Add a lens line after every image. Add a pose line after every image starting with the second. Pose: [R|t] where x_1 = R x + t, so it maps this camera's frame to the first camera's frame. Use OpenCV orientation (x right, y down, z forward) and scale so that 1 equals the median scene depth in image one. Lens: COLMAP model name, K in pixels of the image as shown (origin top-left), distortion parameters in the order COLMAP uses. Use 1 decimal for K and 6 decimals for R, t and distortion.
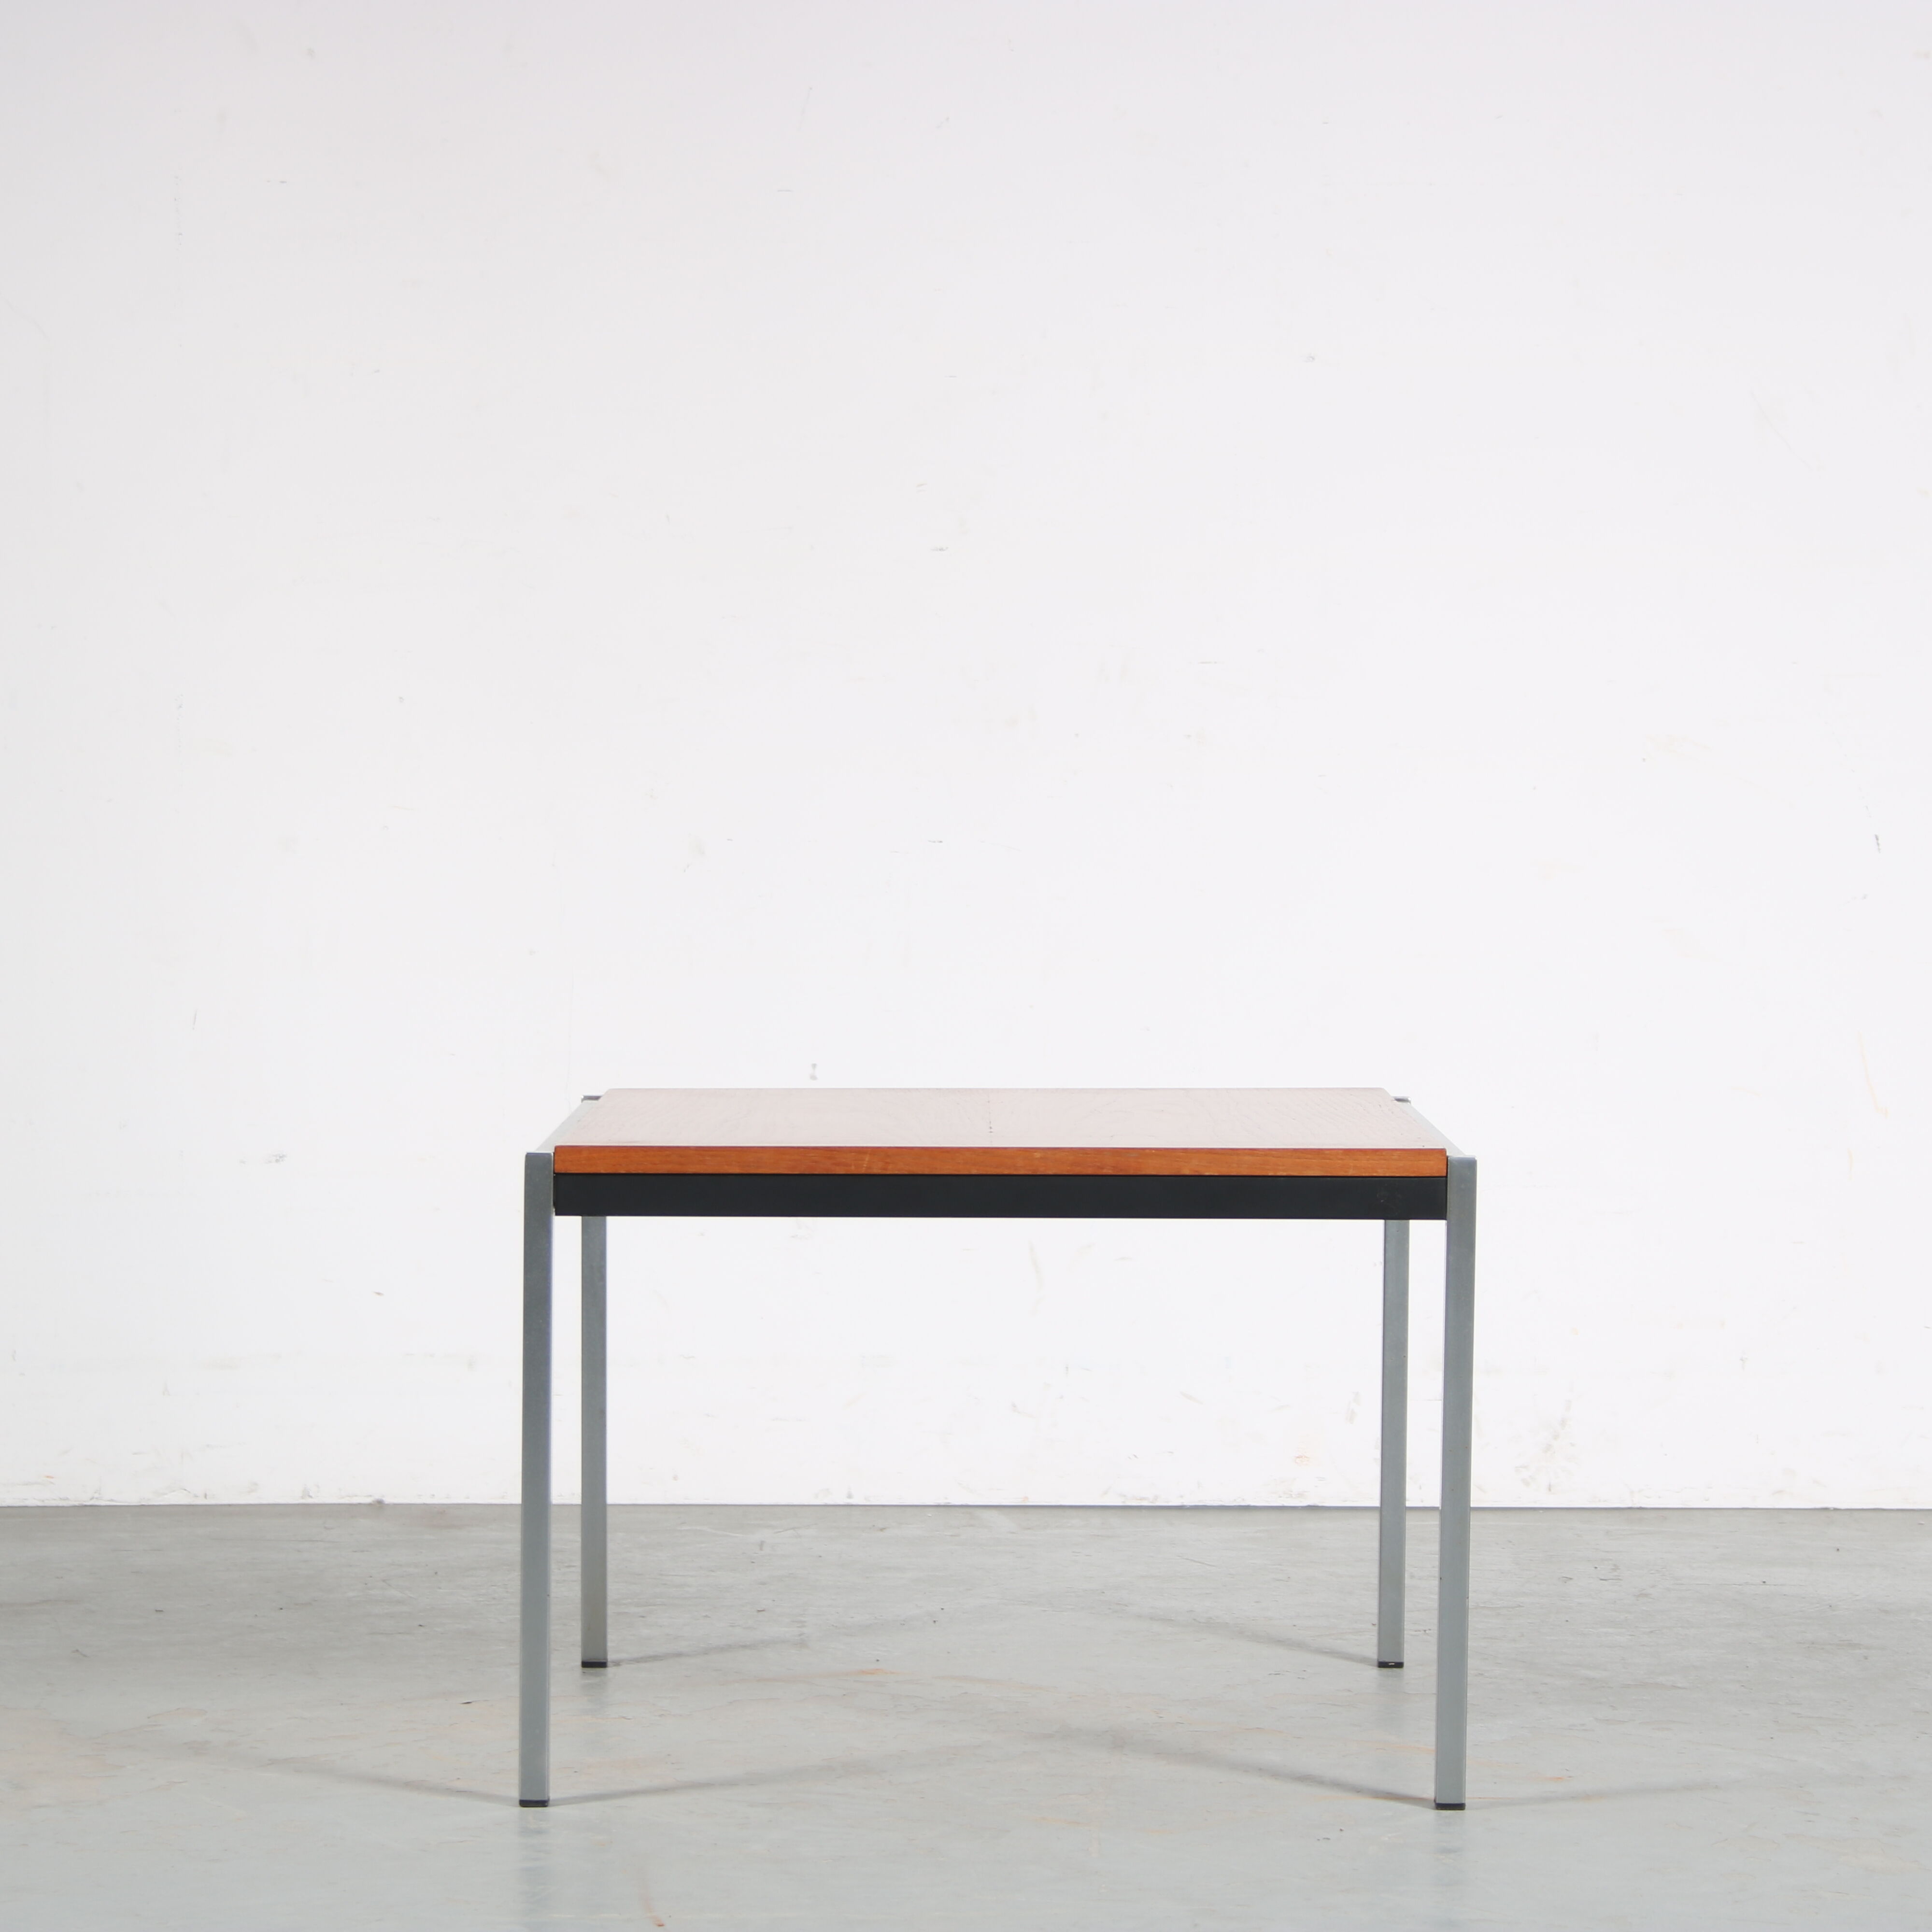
lens RADIAL K [[6166.0, 0, 965.9], [0, 6166.0, 970.2], [0, 0, 1]] dist [0.040347, 0.000000]
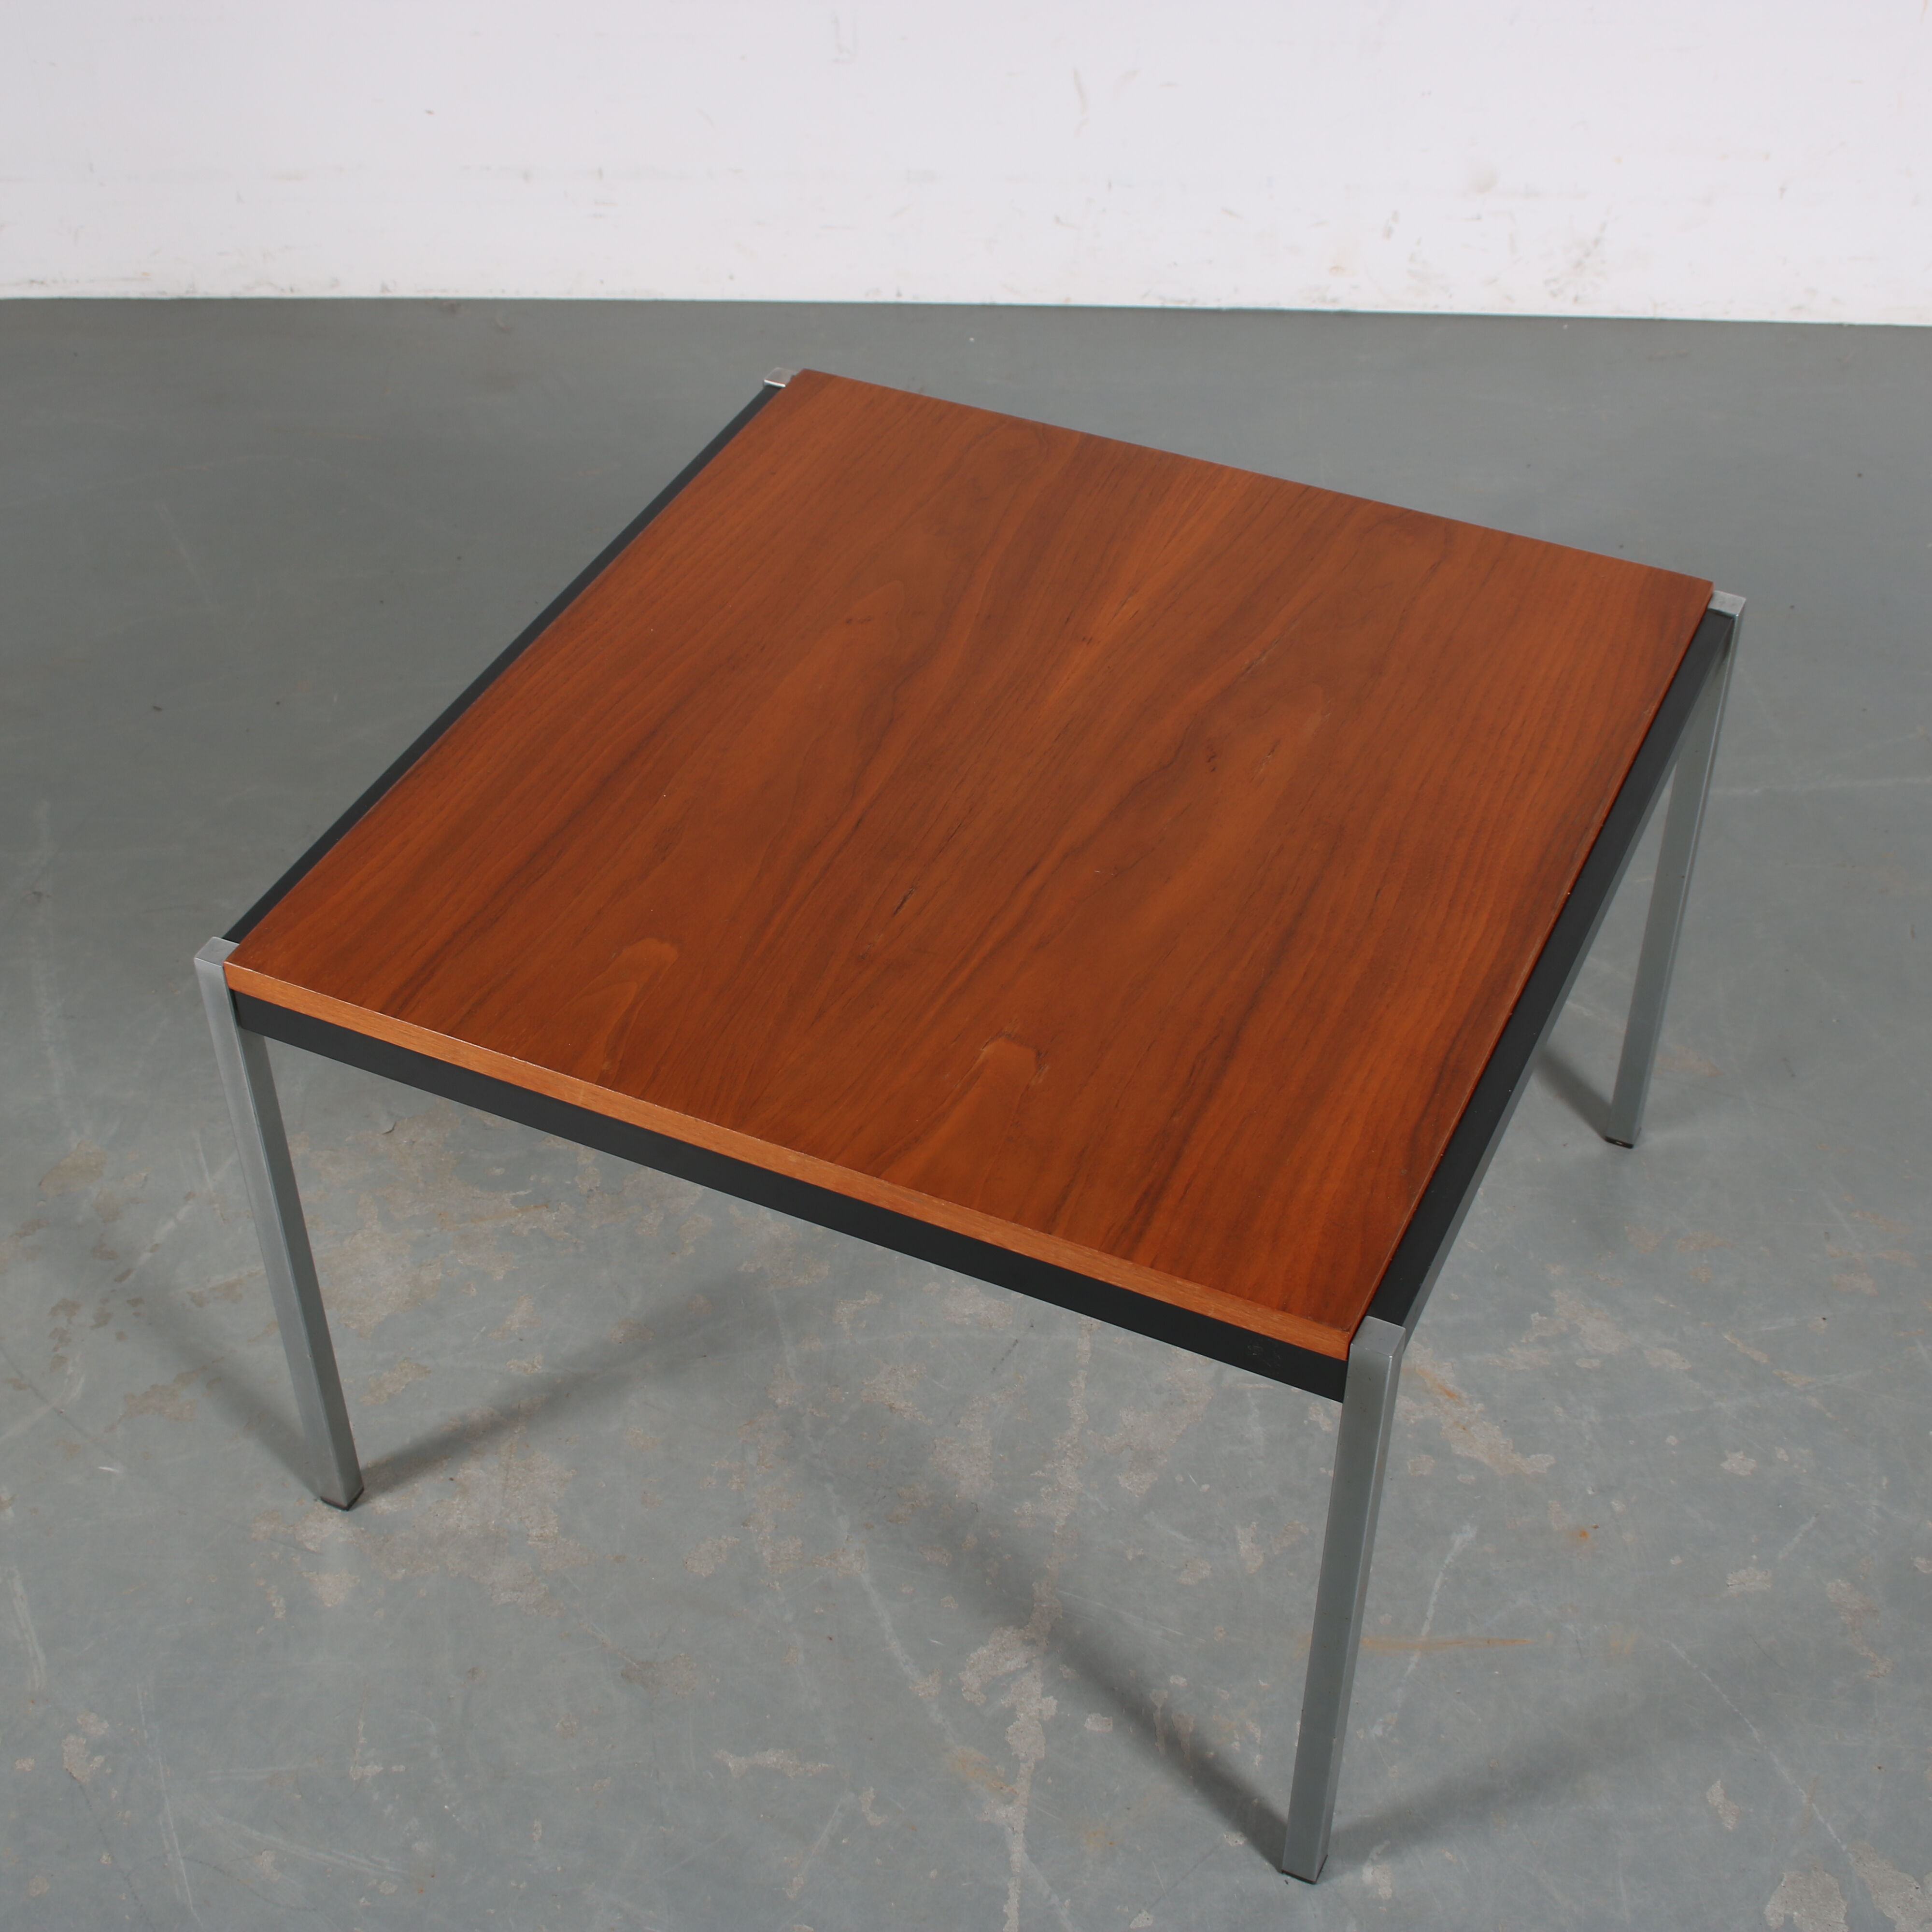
lens RADIAL K [[3006.2, 0, 955.8], [0, 3006.2, 963.2], [0, 0, 1]] dist [-0.086022, 0.000000]
pose [[0.998005, 0.028650, -0.056259, 0.024530], [0.013117, 0.777562, 0.628669, -0.158354], [0.061757, -0.628153, 0.775635, 0.589262]]
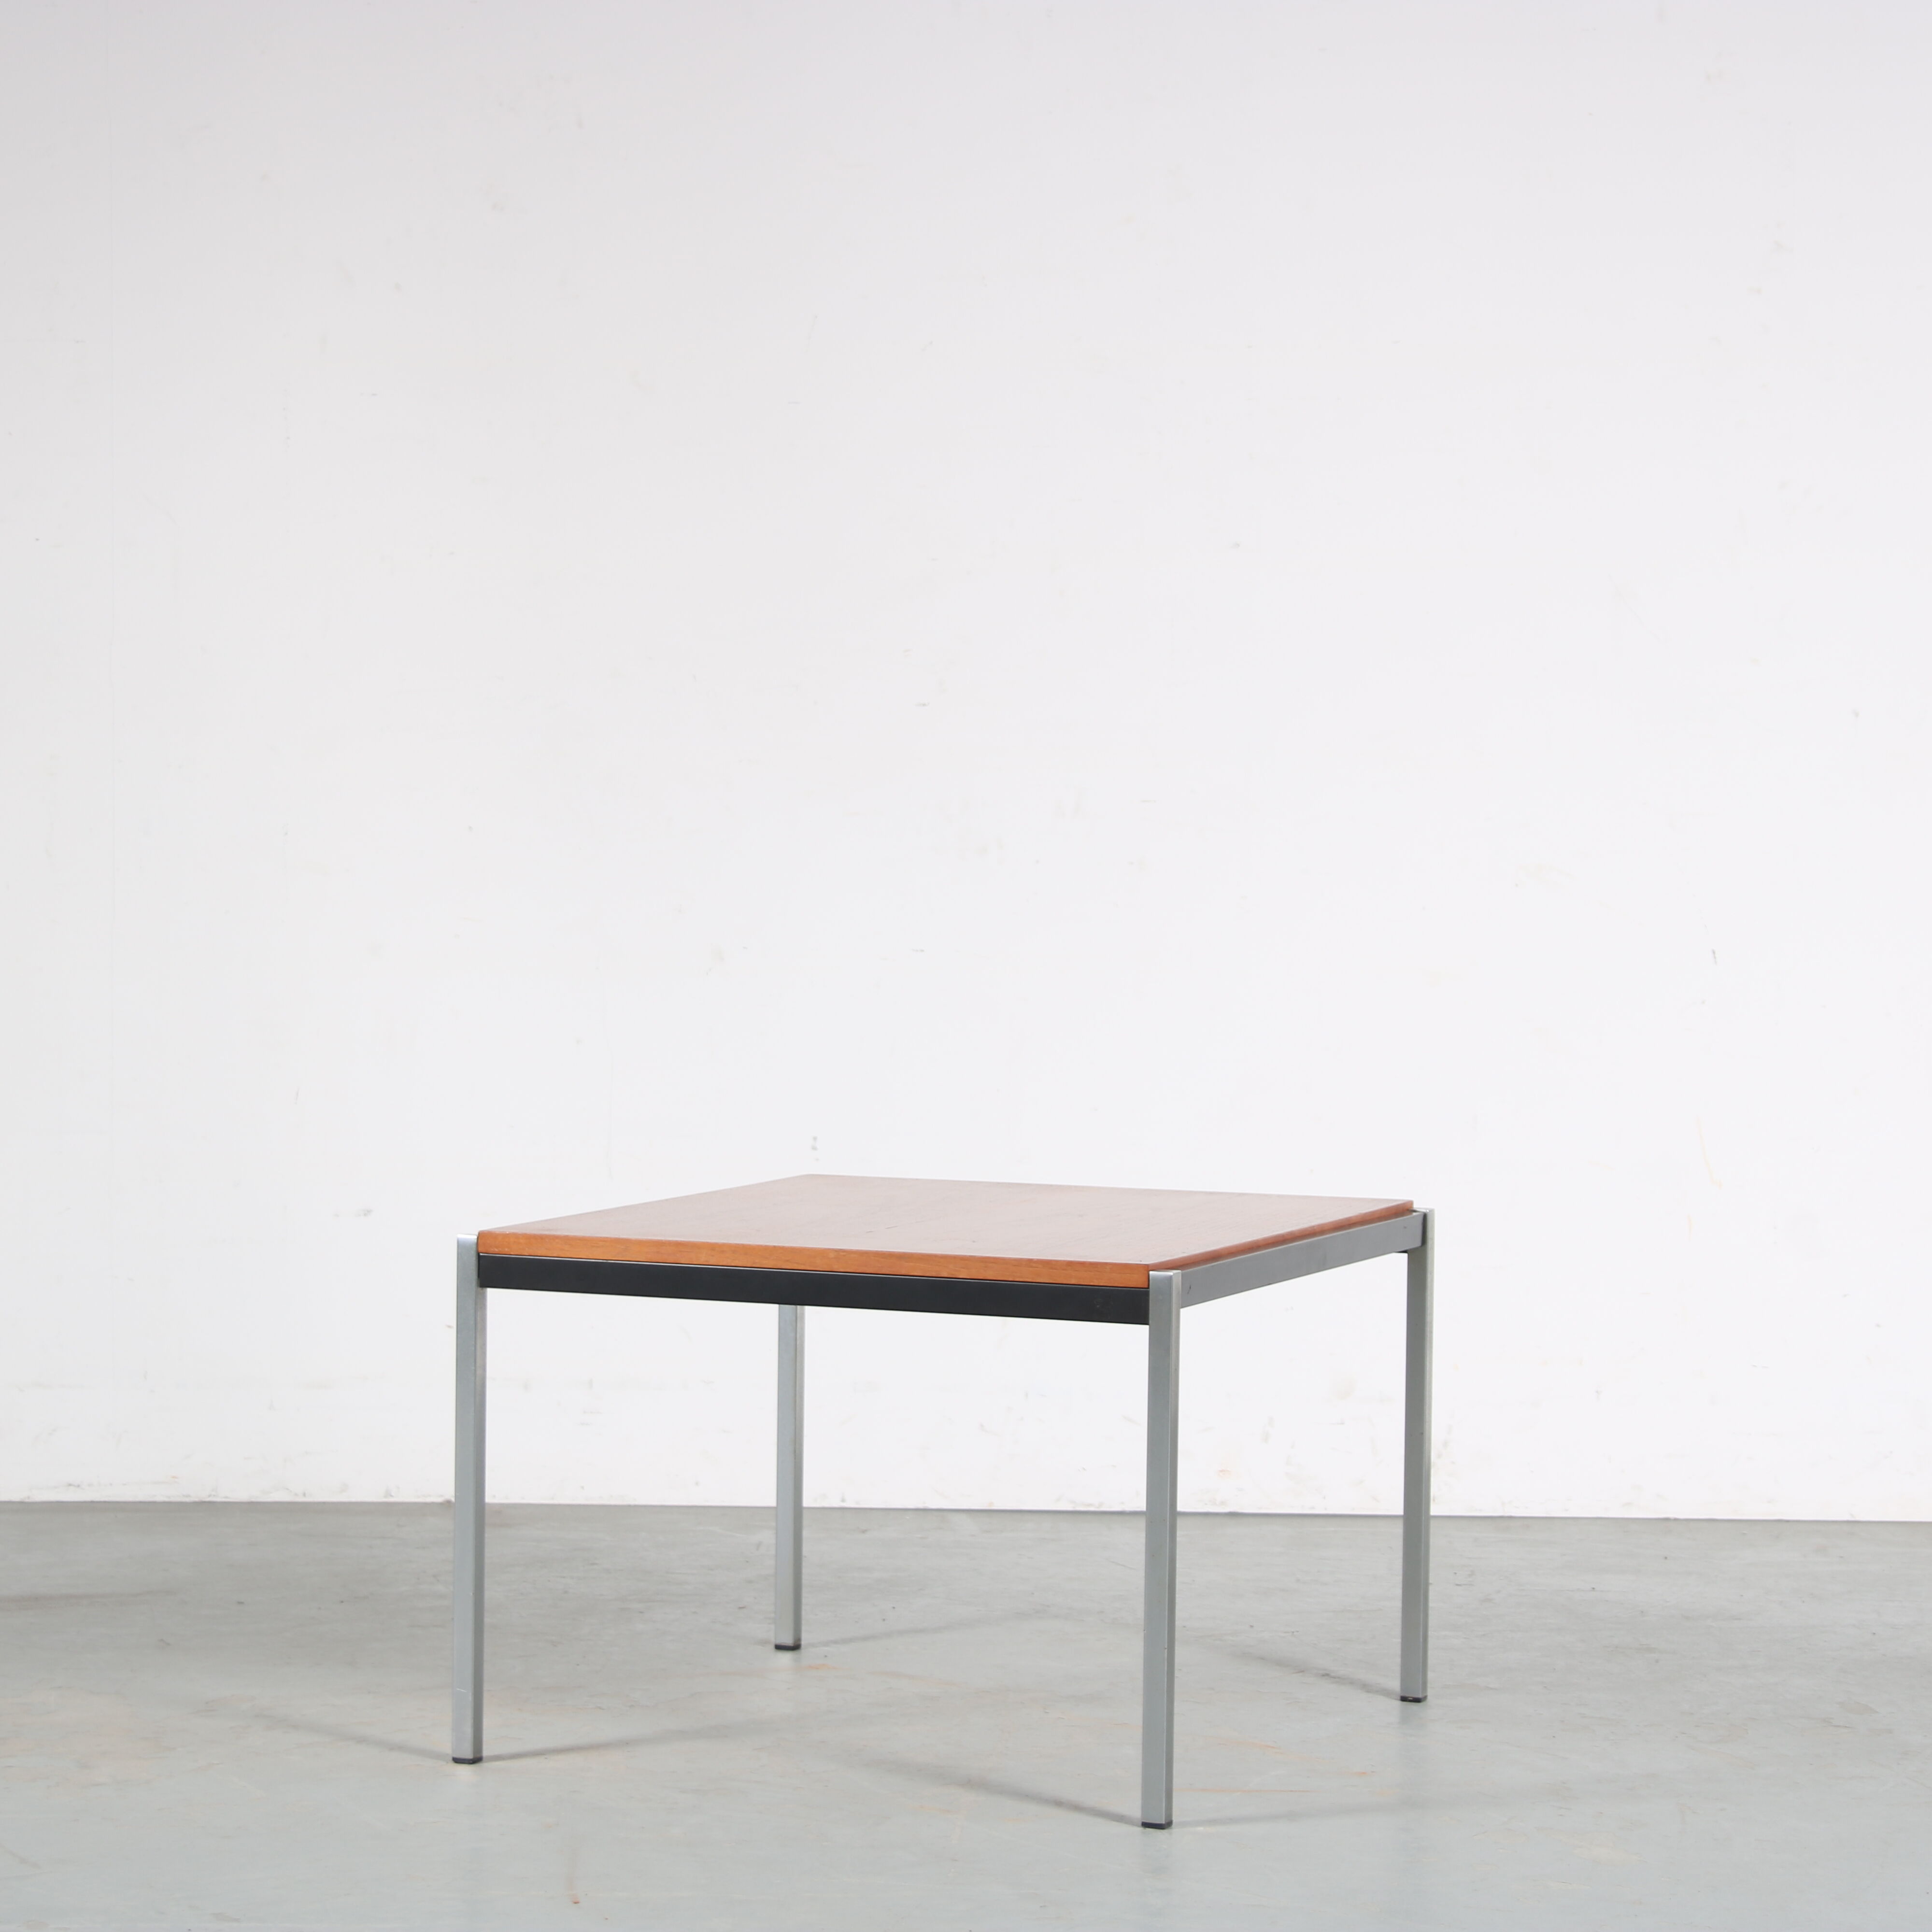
lens RADIAL K [[5369.3, 0, 970.0], [0, 5369.3, 961.7], [0, 0, 1]] dist [0.004492, 0.000000]
pose [[0.999346, 0.006324, -0.035610, 0.045760], [-0.006207, 0.999975, 0.003396, -0.024325], [0.035631, -0.003173, 0.999360, -0.036114]]
